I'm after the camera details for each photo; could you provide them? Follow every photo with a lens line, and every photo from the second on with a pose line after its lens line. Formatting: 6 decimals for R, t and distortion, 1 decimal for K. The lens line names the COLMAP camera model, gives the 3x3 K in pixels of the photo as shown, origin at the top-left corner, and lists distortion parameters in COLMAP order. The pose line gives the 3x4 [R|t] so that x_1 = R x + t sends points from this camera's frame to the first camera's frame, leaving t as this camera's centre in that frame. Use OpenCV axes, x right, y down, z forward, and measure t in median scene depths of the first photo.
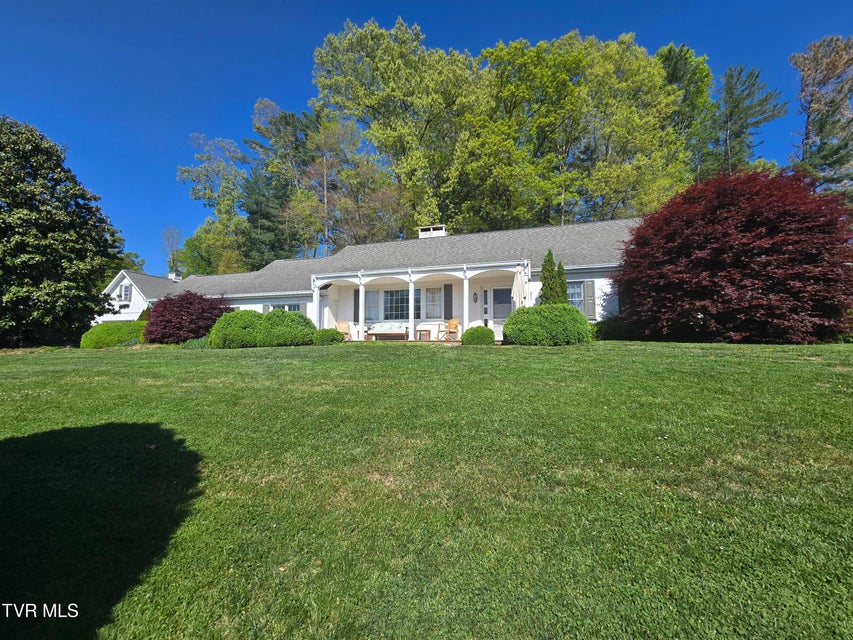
lens RADIAL K [[348.0, 0, 427.7], [0, 348.0, 318.6], [0, 0, 1]] dist [0.004554, -0.000959]
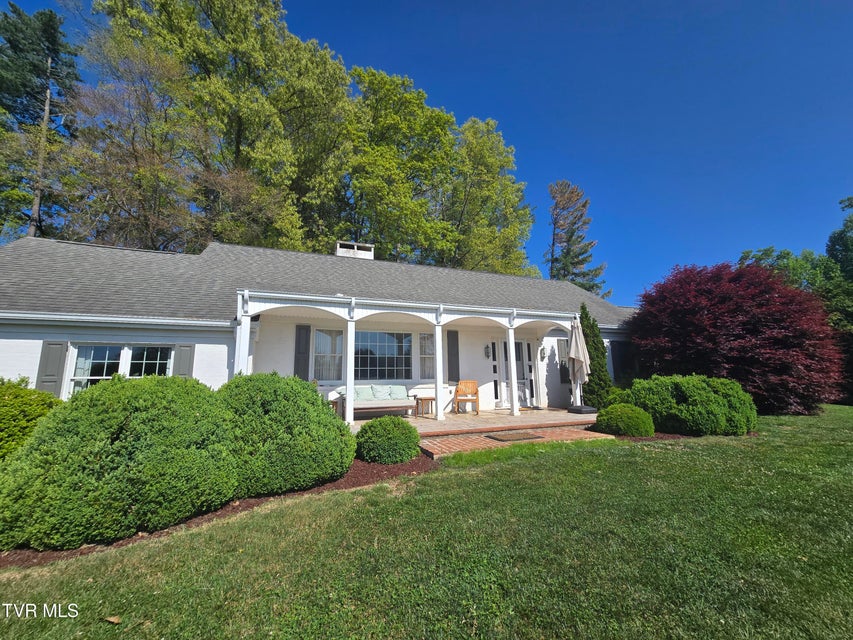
lens RADIAL K [[348.0, 0, 425.5], [0, 348.0, 320.3], [0, 0, 1]] dist [0.004554, -0.000959]
pose [[0.785975, 0.093202, 0.611193, -0.297850], [-0.033742, 0.993565, -0.108120, -0.028145], [-0.617337, 0.064357, 0.784062, 0.331646]]
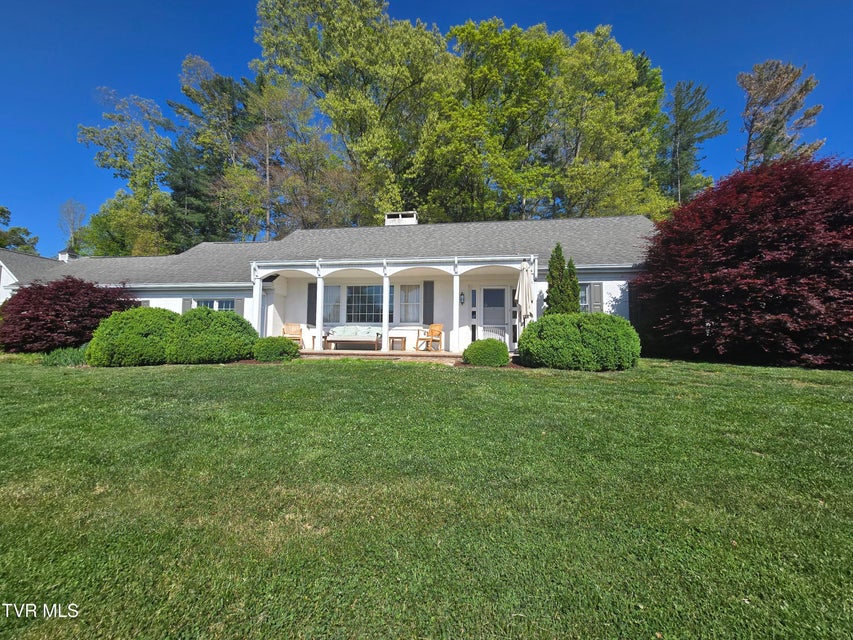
lens RADIAL K [[348.0, 0, 425.0], [0, 348.0, 320.0], [0, 0, 1]] dist [0.004554, -0.000959]
pose [[0.989007, 0.020538, 0.146438, -0.047678], [-0.022732, 0.999653, 0.013319, -0.012256], [-0.146113, -0.016501, 0.989130, 0.133561]]
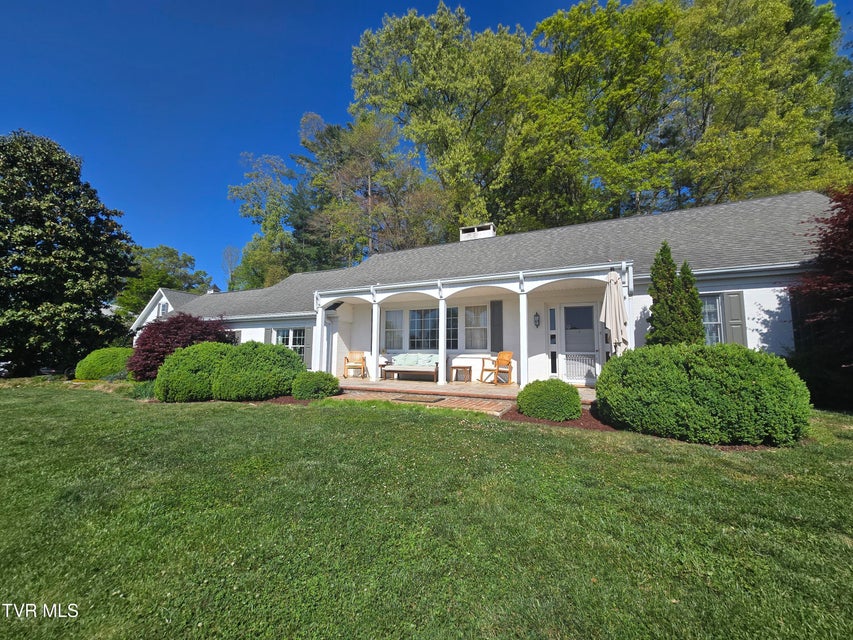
lens RADIAL K [[348.0, 0, 426.5], [0, 348.0, 319.9], [0, 0, 1]] dist [0.004554, -0.000959]
pose [[0.988516, -0.007081, -0.150948, 0.017490], [0.002987, 0.999622, -0.027336, -0.028774], [0.151085, 0.026571, 0.988164, 0.200522]]
